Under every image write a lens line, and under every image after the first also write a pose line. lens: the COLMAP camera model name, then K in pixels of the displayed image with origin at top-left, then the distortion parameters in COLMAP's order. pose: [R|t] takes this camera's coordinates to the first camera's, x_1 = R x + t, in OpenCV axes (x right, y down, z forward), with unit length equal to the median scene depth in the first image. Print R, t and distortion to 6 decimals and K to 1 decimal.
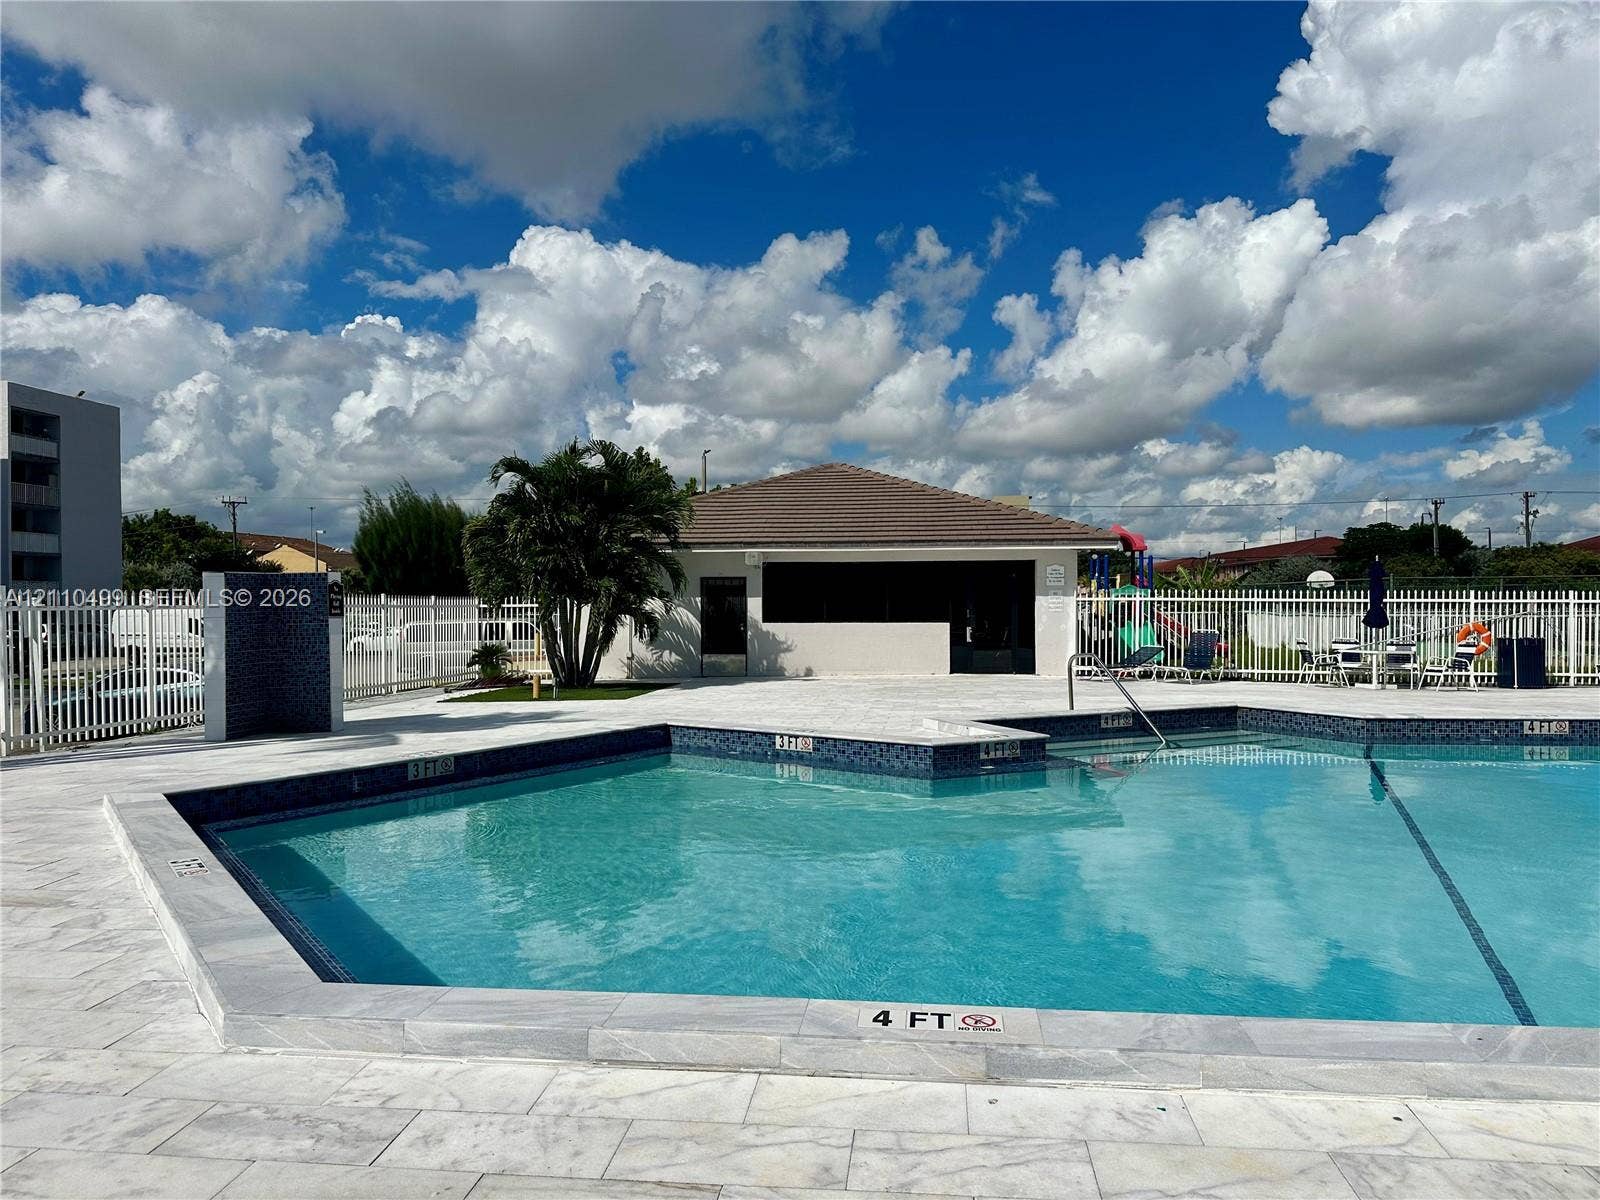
lens RADIAL K [[1114.2, 0, 797.7], [0, 1114.2, 602.9], [0, 0, 1]] dist [0.063523, -0.086547]
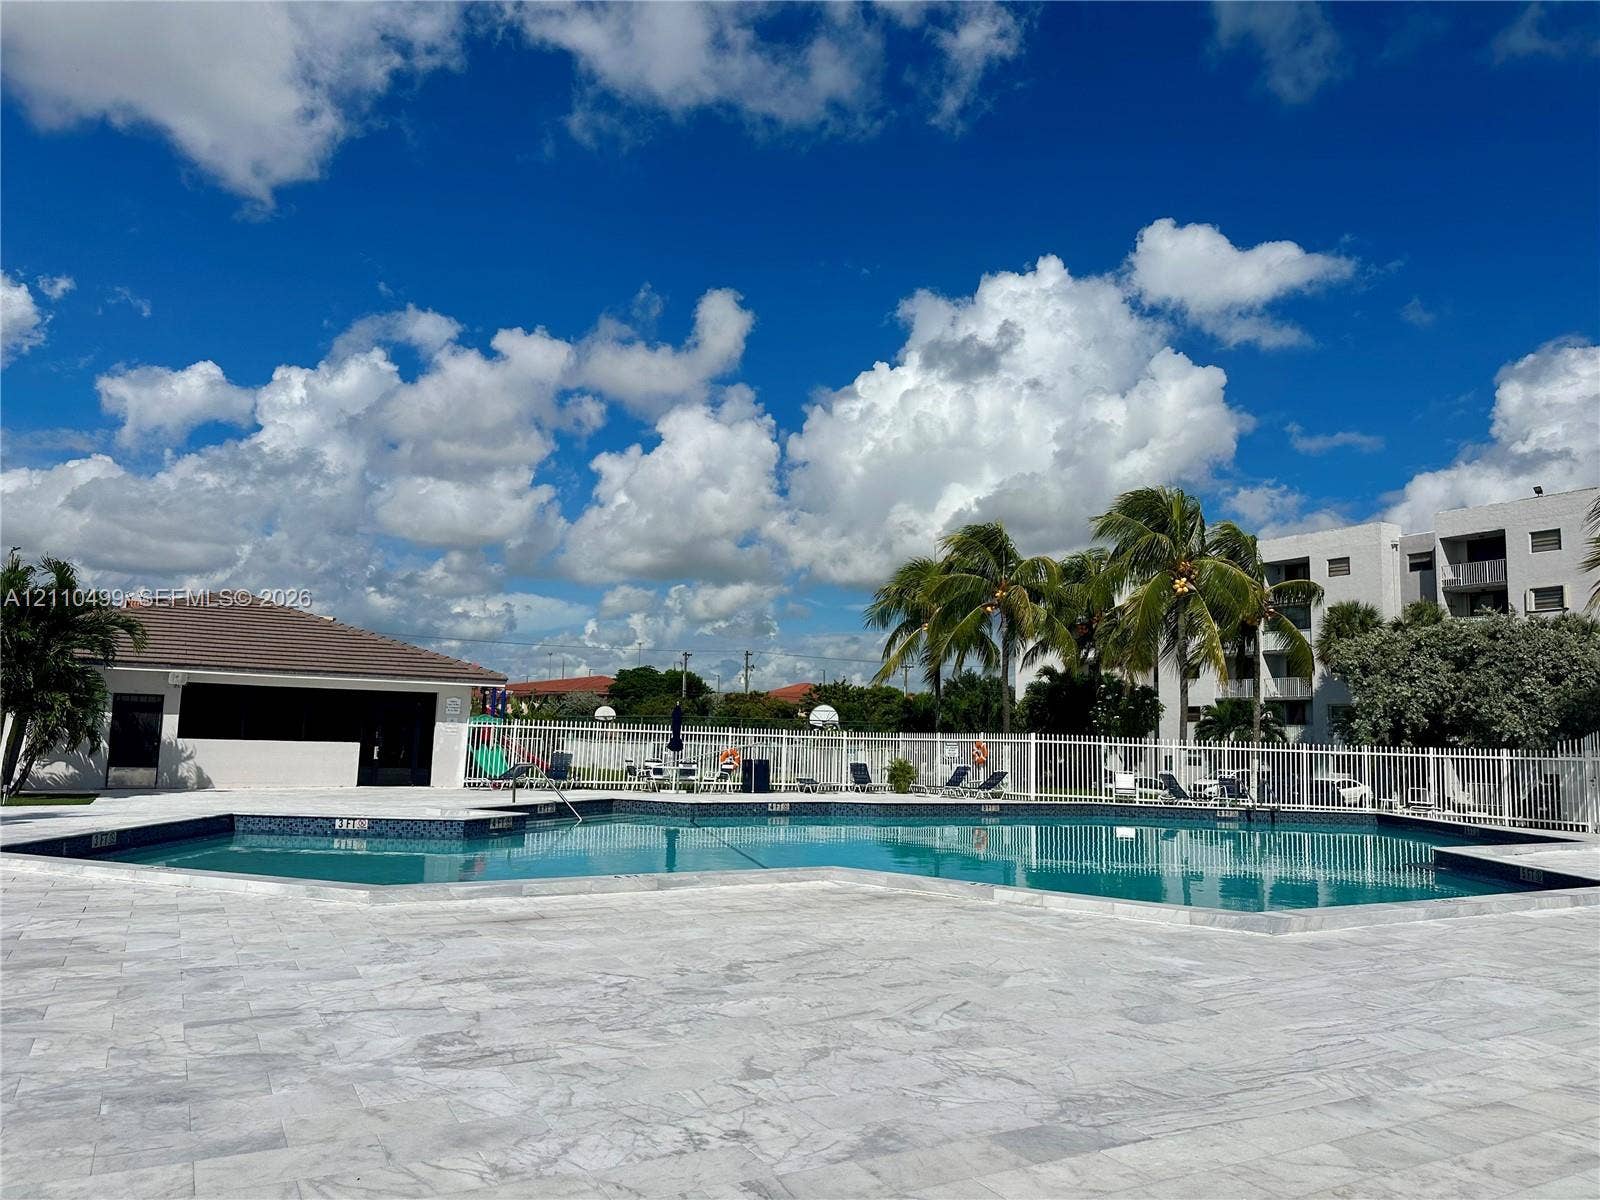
lens RADIAL K [[1130.5, 0, 800.0], [0, 1130.5, 605.4], [0, 0, 1]] dist [0.065818, -0.042564]
pose [[0.806992, 0.095109, 0.582853, -0.209874], [-0.031895, 0.992525, -0.117797, 0.001598], [-0.589700, 0.076471, 0.803994, -0.266053]]
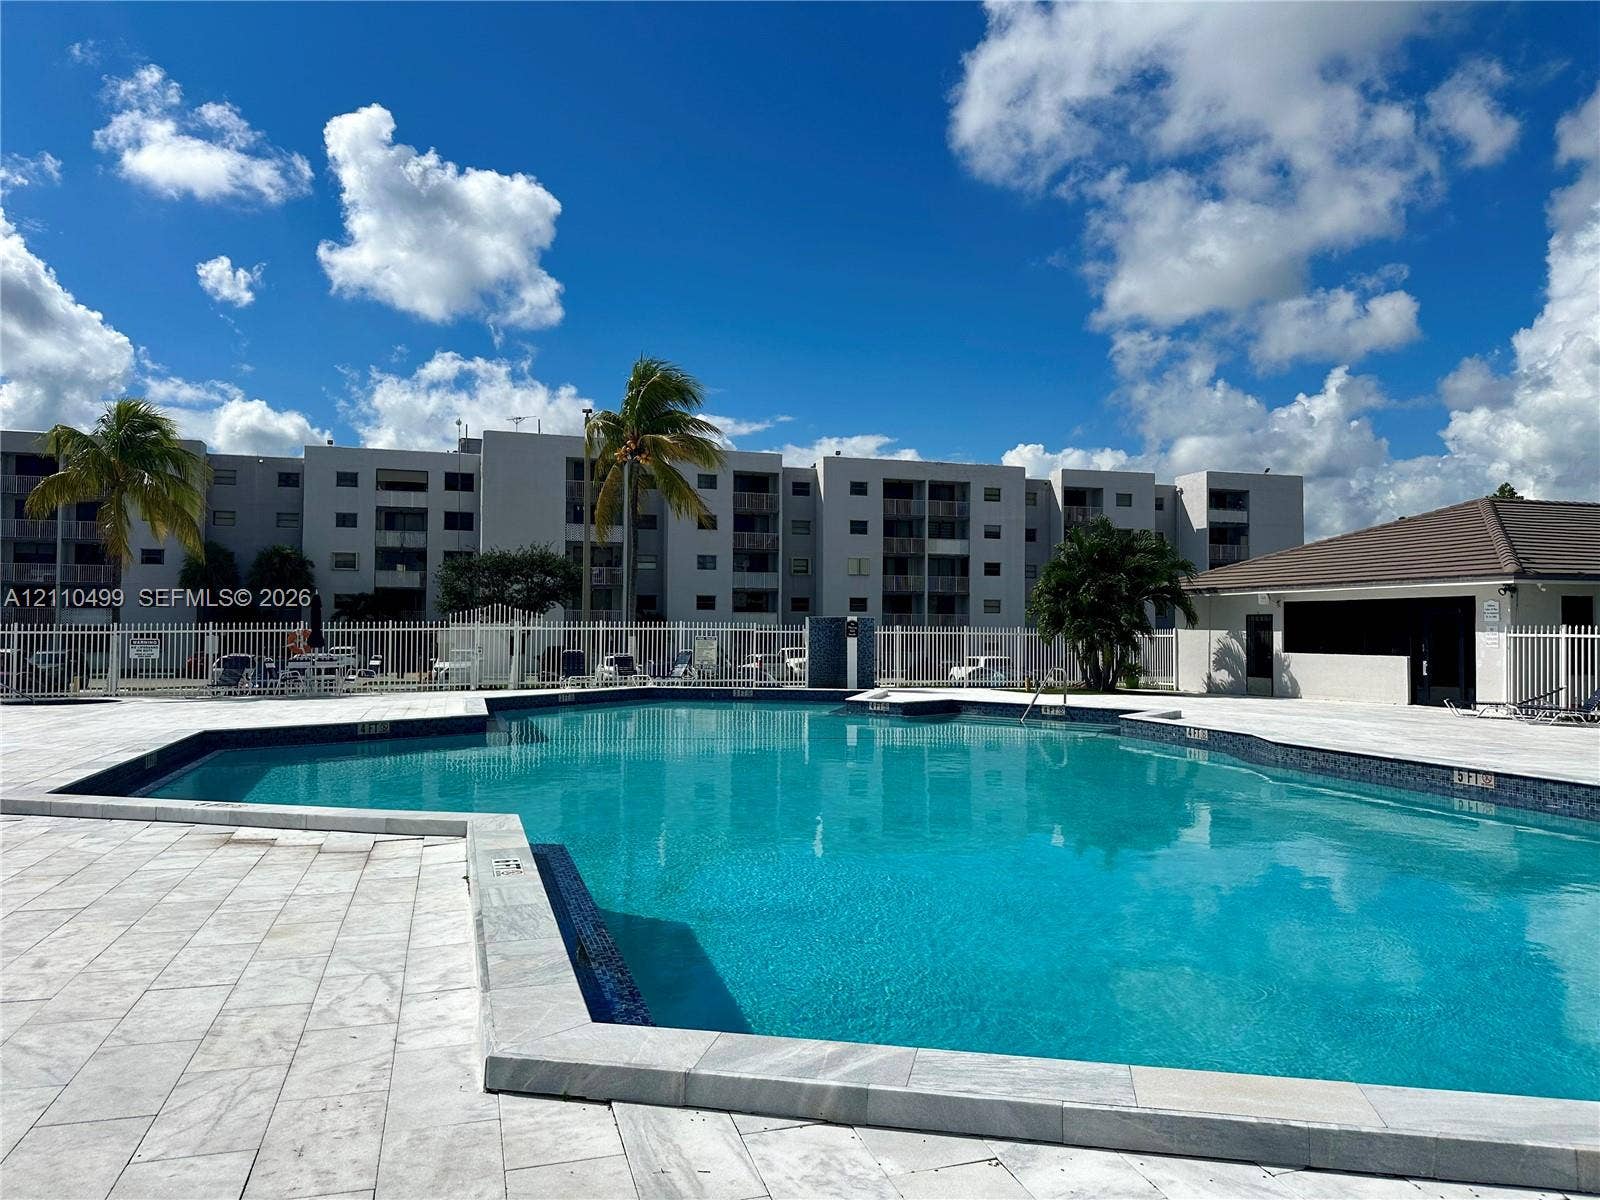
lens RADIAL K [[1114.2, 0, 803.2], [0, 1114.2, 601.1], [0, 0, 1]] dist [0.063523, -0.086547]
pose [[0.405774, -0.021908, -0.913711, 0.893833], [-0.005920, 0.999629, -0.026597, -0.002695], [0.913954, 0.016201, 0.405494, 0.036392]]
